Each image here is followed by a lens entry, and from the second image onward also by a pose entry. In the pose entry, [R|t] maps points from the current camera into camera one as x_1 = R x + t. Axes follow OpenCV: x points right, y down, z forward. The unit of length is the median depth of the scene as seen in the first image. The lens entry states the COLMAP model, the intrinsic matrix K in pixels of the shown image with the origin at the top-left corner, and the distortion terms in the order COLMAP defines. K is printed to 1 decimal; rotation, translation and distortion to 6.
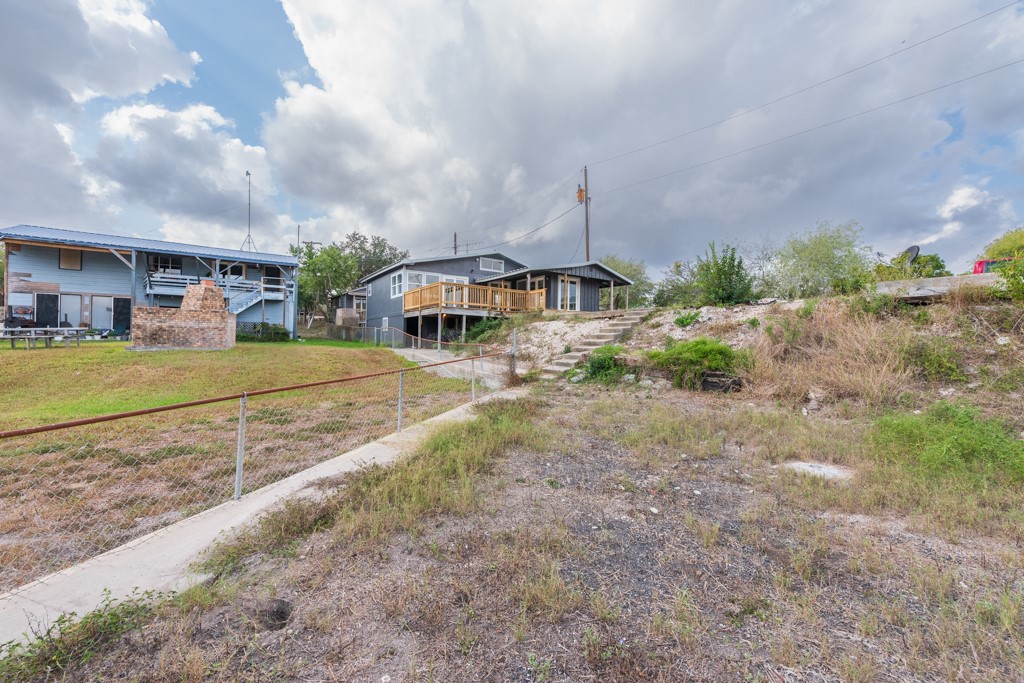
lens RADIAL K [[397.8, 0, 512.0], [0, 397.8, 341.5], [0, 0, 1]] dist [0.014847, -0.000102]
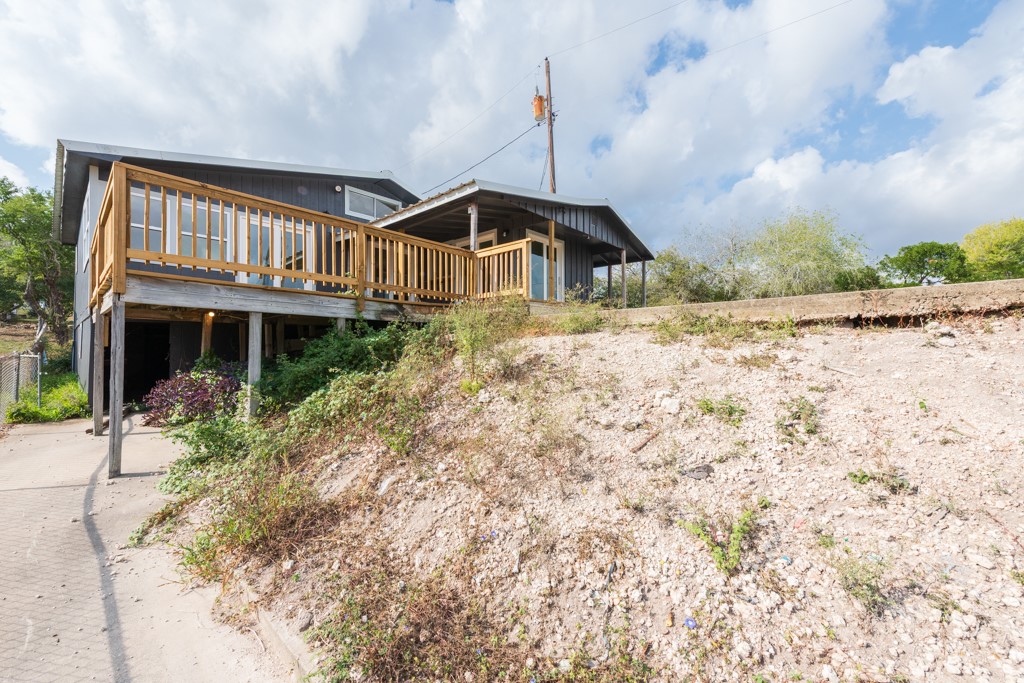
lens RADIAL K [[397.8, 0, 512.0], [0, 397.8, 341.5], [0, 0, 1]] dist [0.014847, -0.000102]
pose [[0.967757, -0.013928, 0.251502, -0.019678], [0.017672, 0.999764, -0.012634, -0.038824], [-0.251266, 0.016672, 0.967774, 0.666698]]
